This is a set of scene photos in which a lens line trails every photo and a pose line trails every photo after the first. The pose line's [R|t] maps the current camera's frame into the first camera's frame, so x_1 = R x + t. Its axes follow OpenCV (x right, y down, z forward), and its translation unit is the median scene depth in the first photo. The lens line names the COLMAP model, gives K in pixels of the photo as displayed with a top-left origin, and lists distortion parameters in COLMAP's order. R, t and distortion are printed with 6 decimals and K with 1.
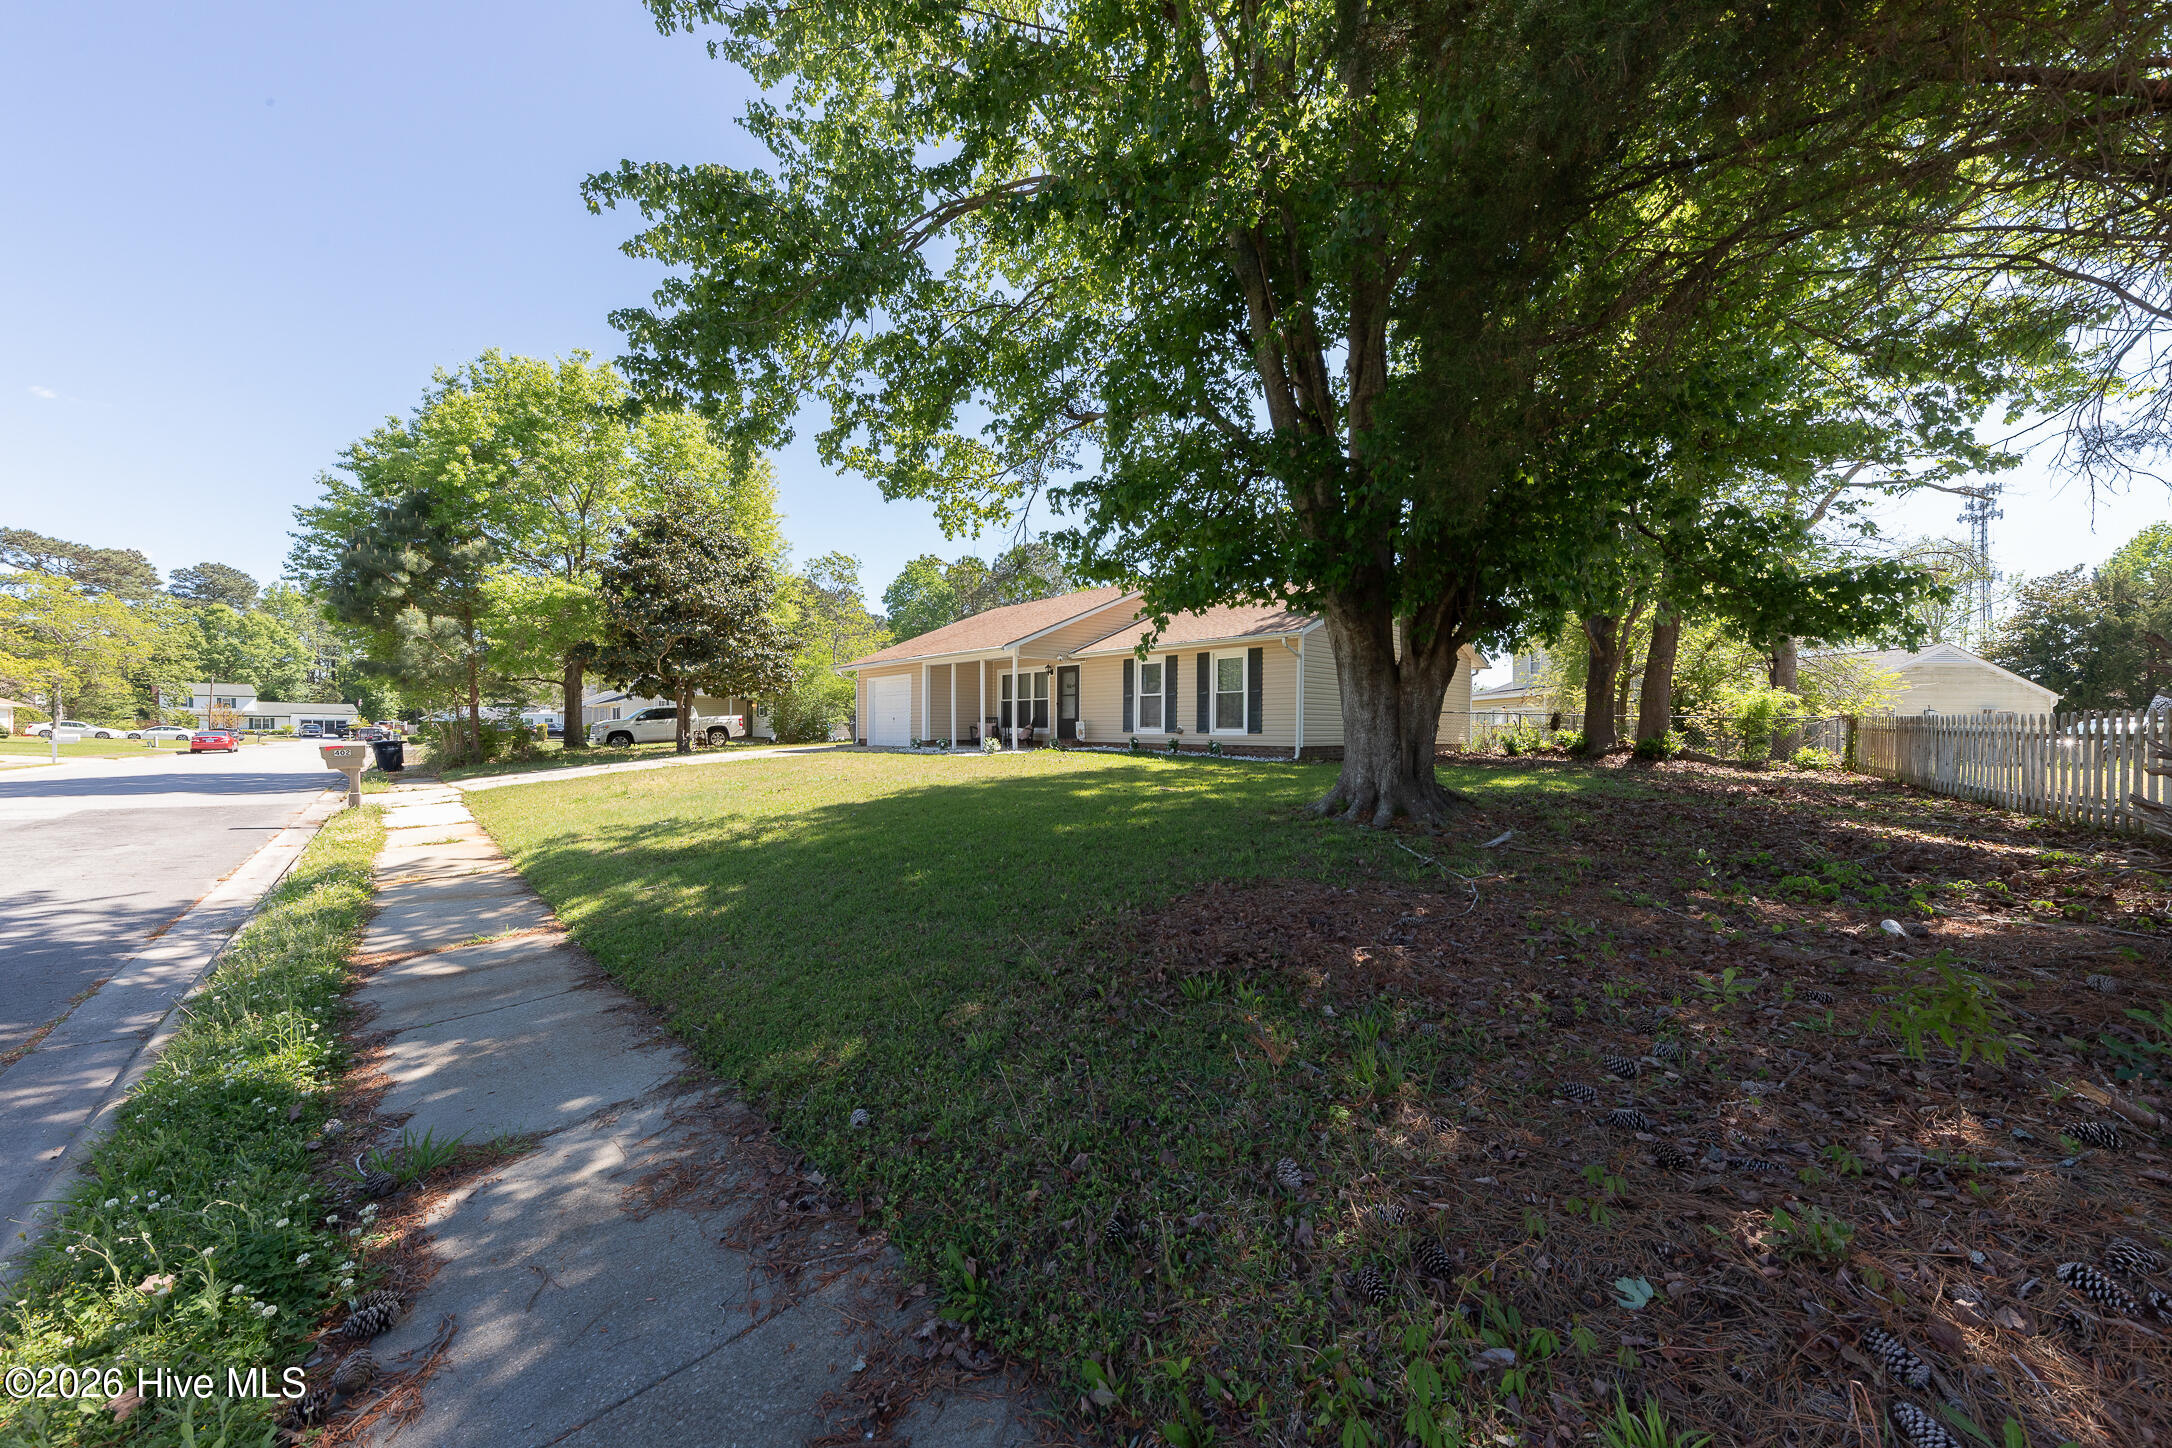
lens RADIAL K [[763.2, 0, 1069.8], [0, 763.2, 737.5], [0, 0, 1]] dist [-0.001604, -0.000187]
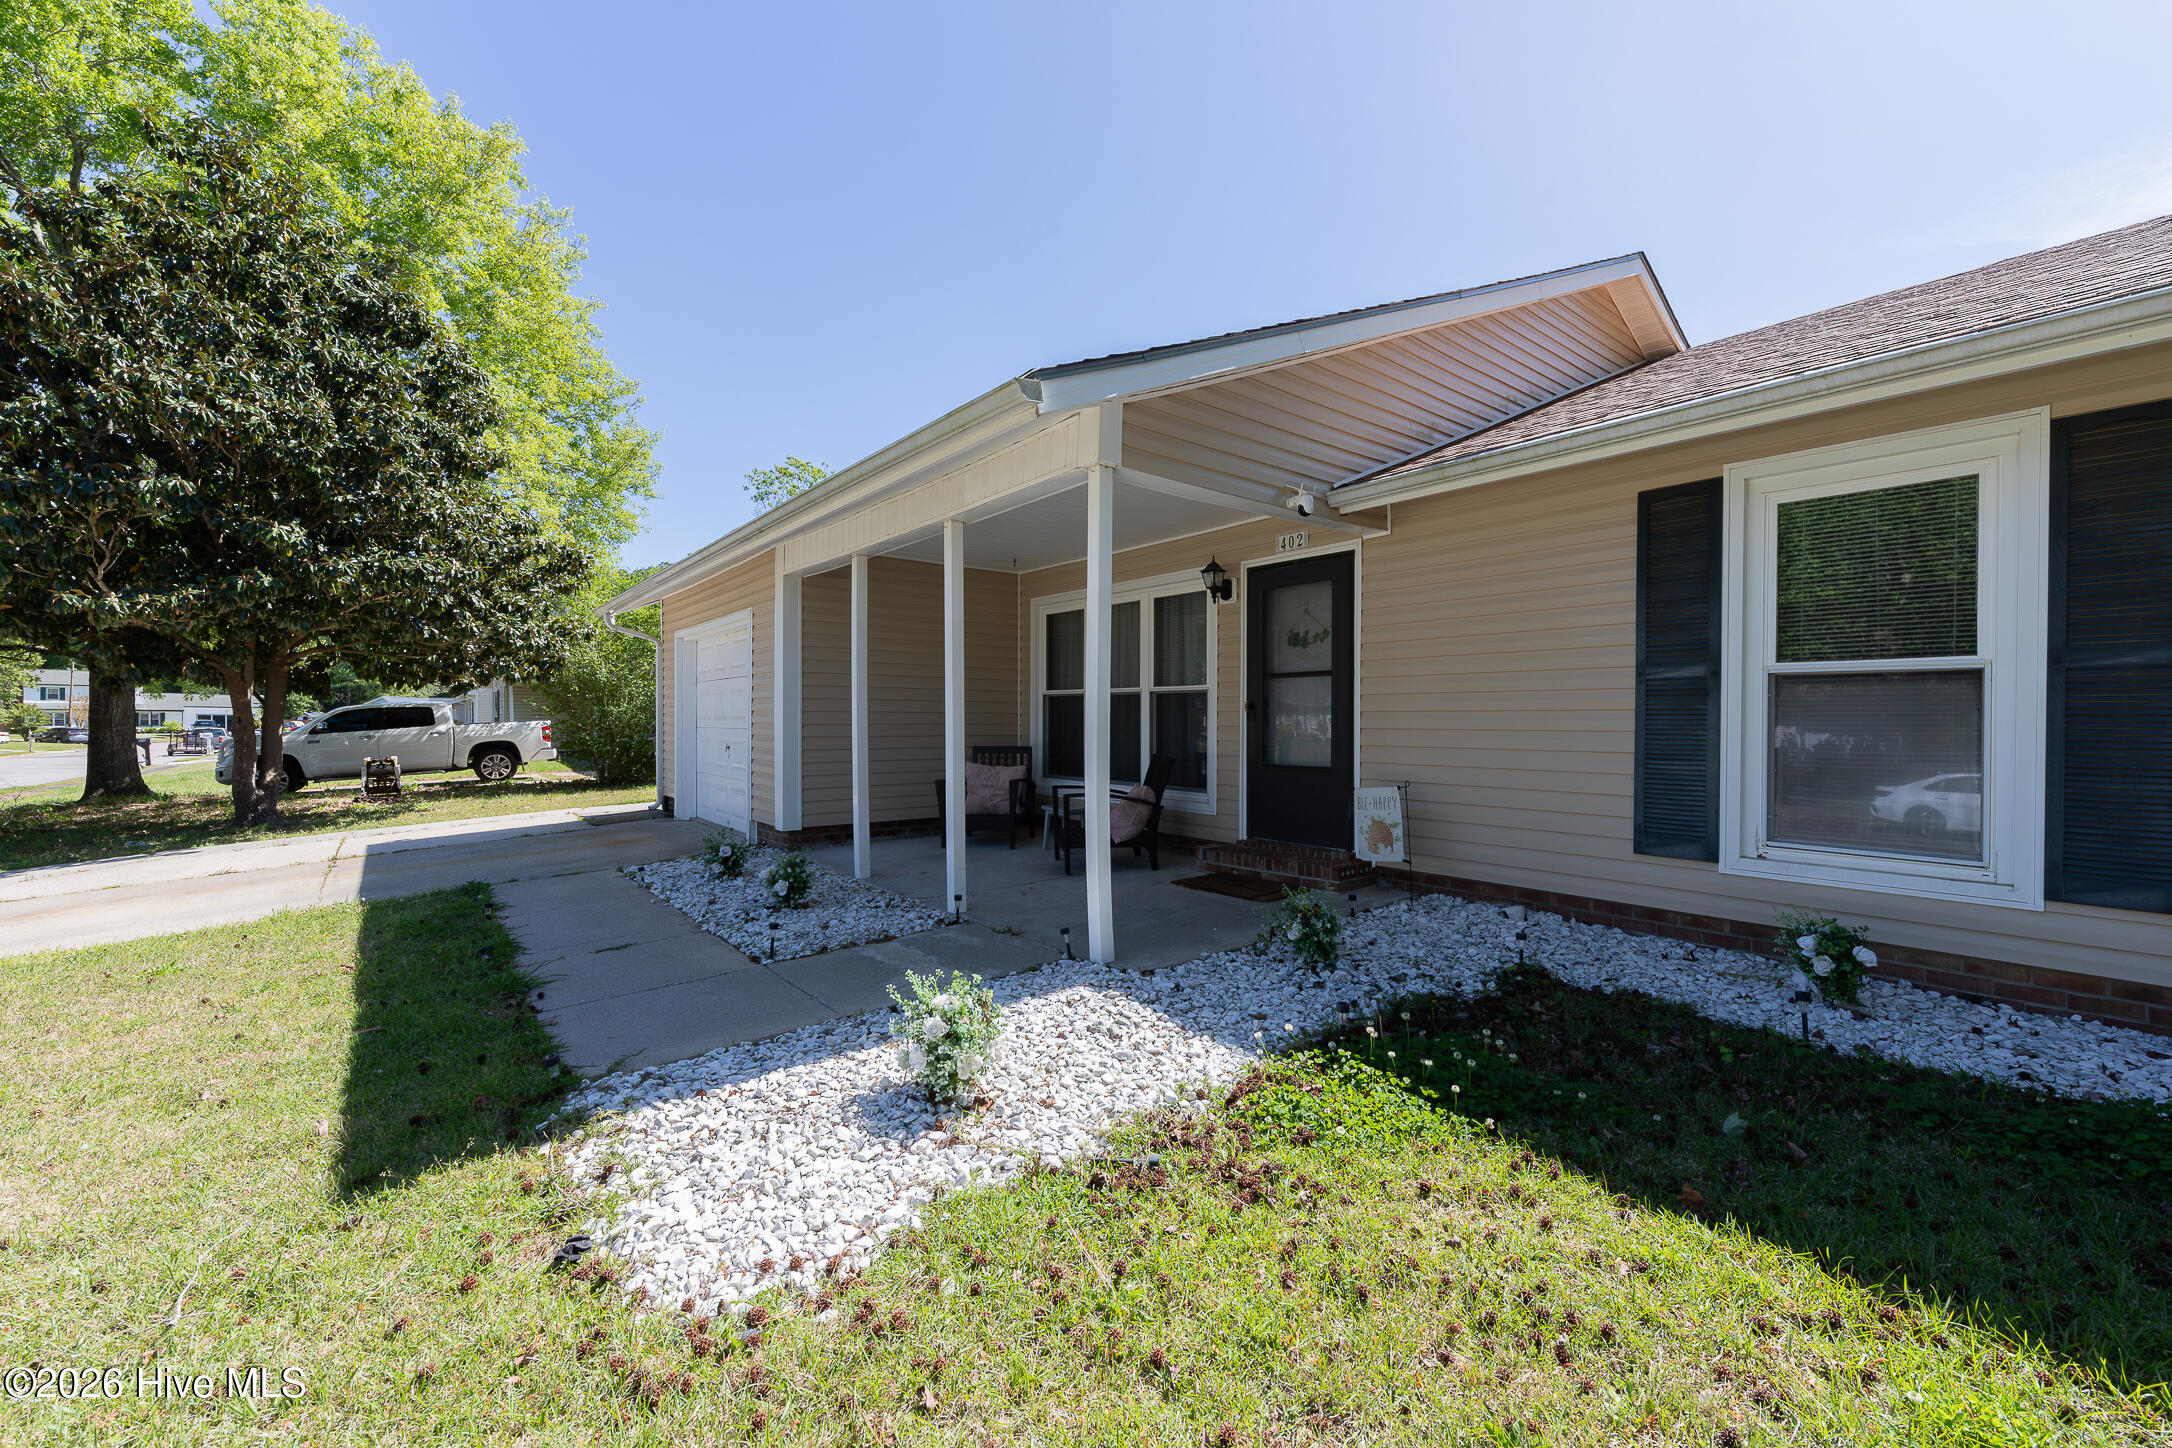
lens RADIAL K [[832.7, 0, 1120.1], [0, 832.7, 724.3], [0, 0, 1]] dist [0.000894, 0.000038]
pose [[0.999976, -0.002172, -0.006533, -0.059400], [0.002136, 0.999982, -0.005633, -0.035788], [0.006545, 0.005619, 0.999963, 0.698318]]
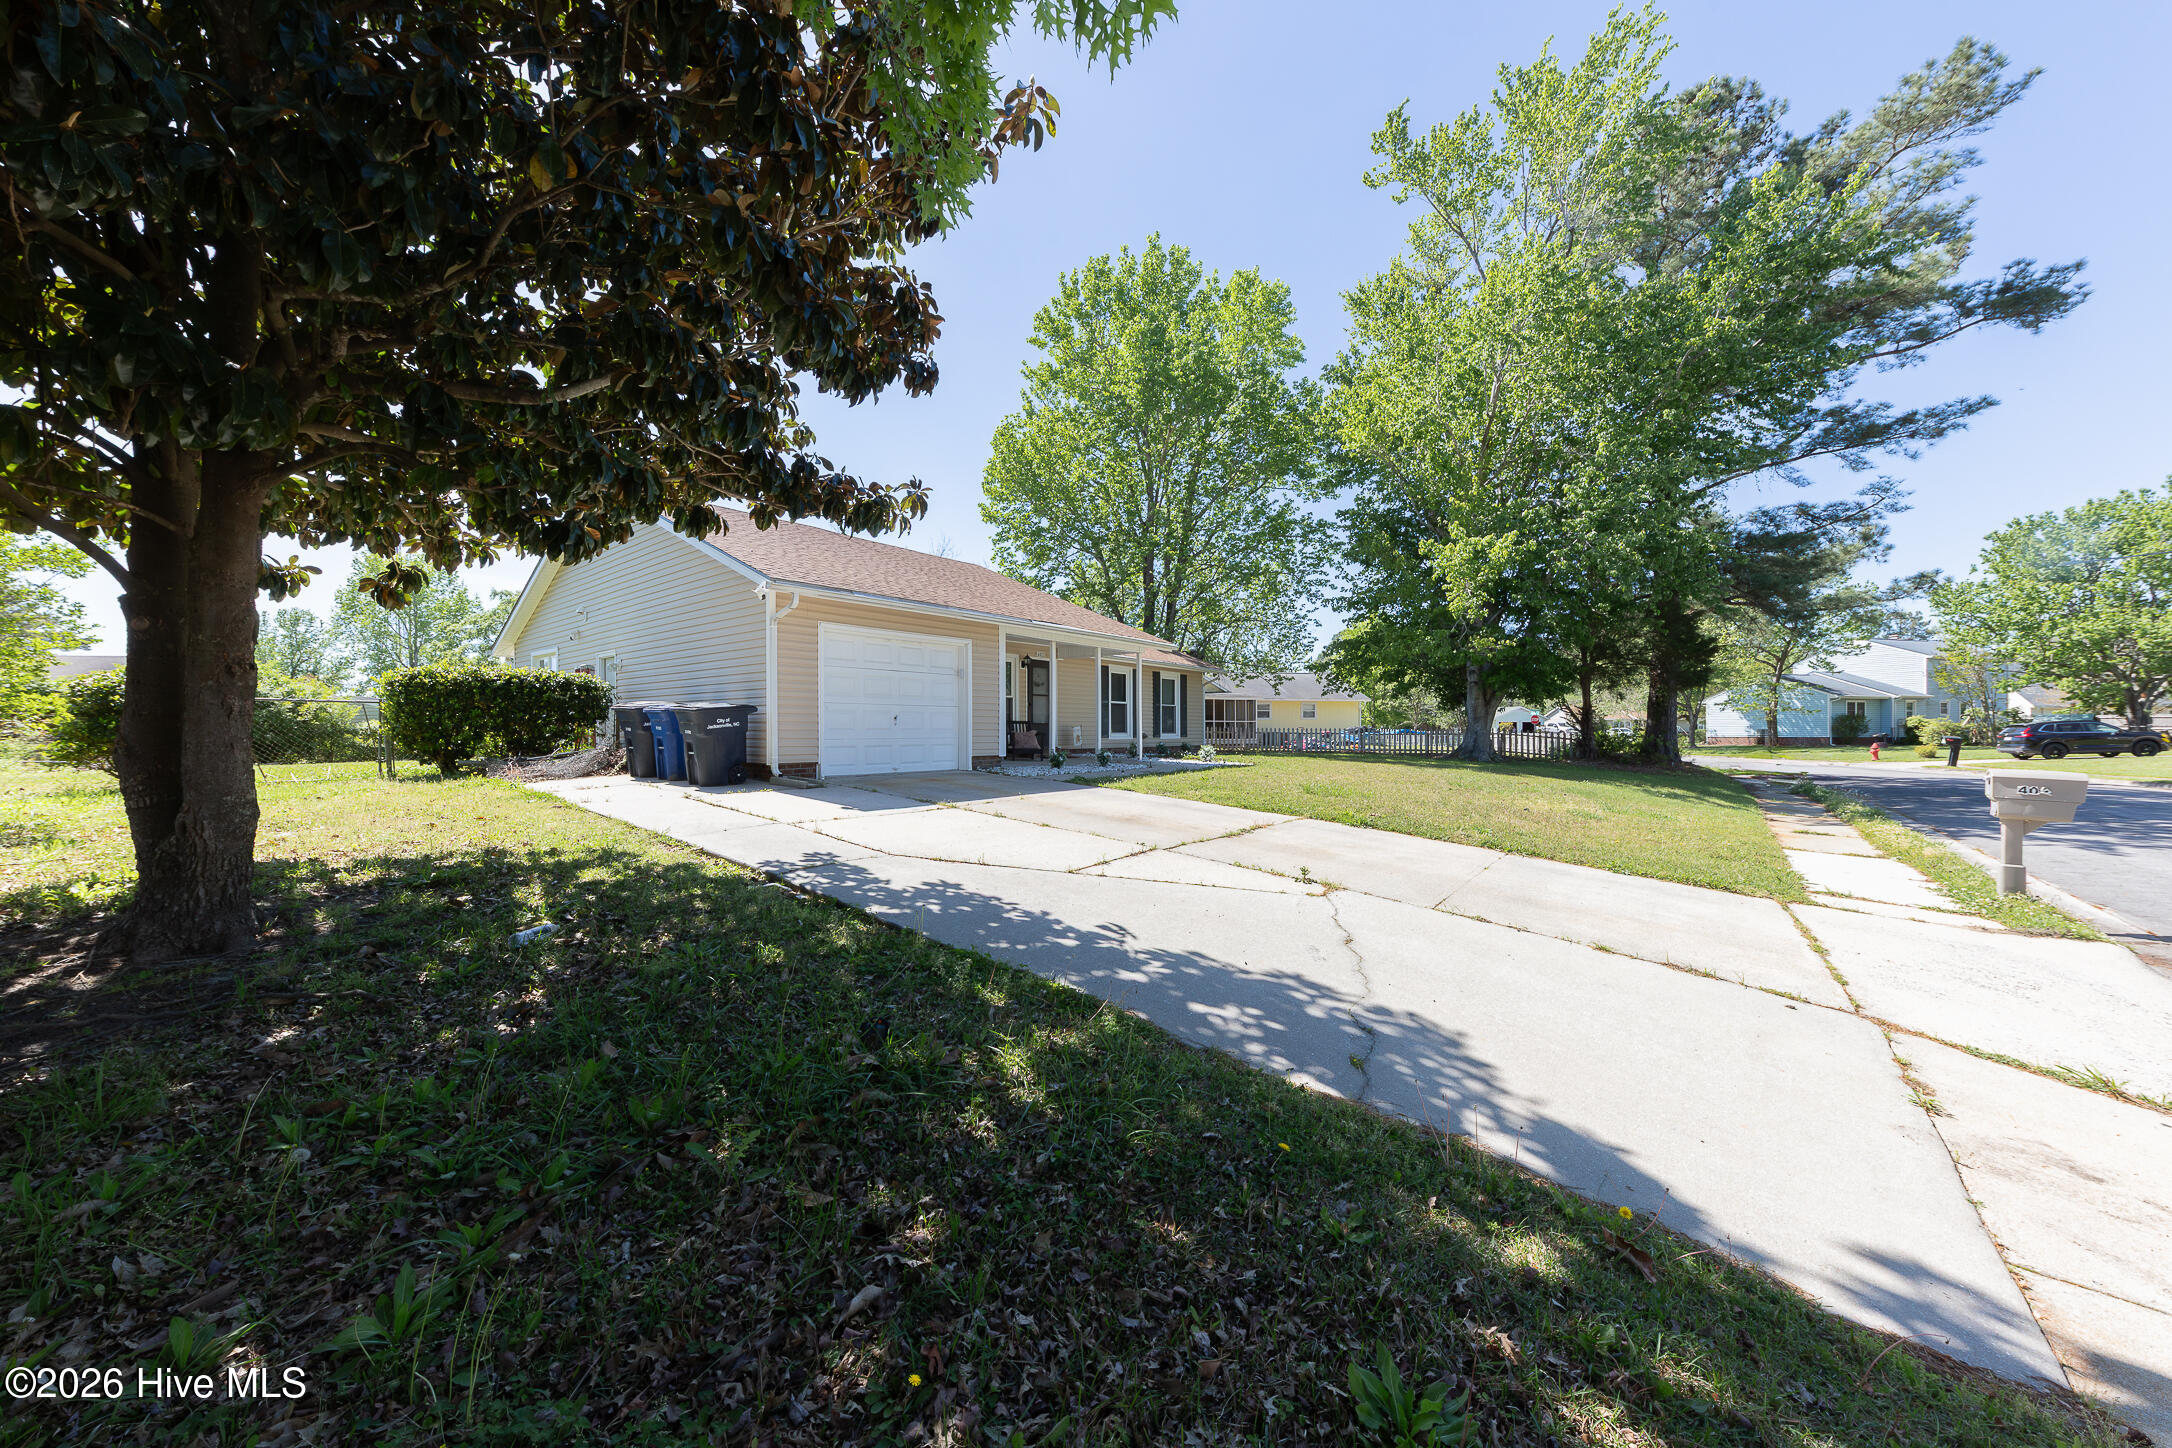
lens RADIAL K [[752.9, 0, 1110.5], [0, 752.9, 729.3], [0, 0, 1]] dist [-0.002268, -0.000145]
pose [[-0.197059, -0.002888, 0.980387, -0.796890], [0.017182, 0.999832, 0.006399, -0.022350], [-0.980241, 0.018106, -0.196976, 1.059874]]
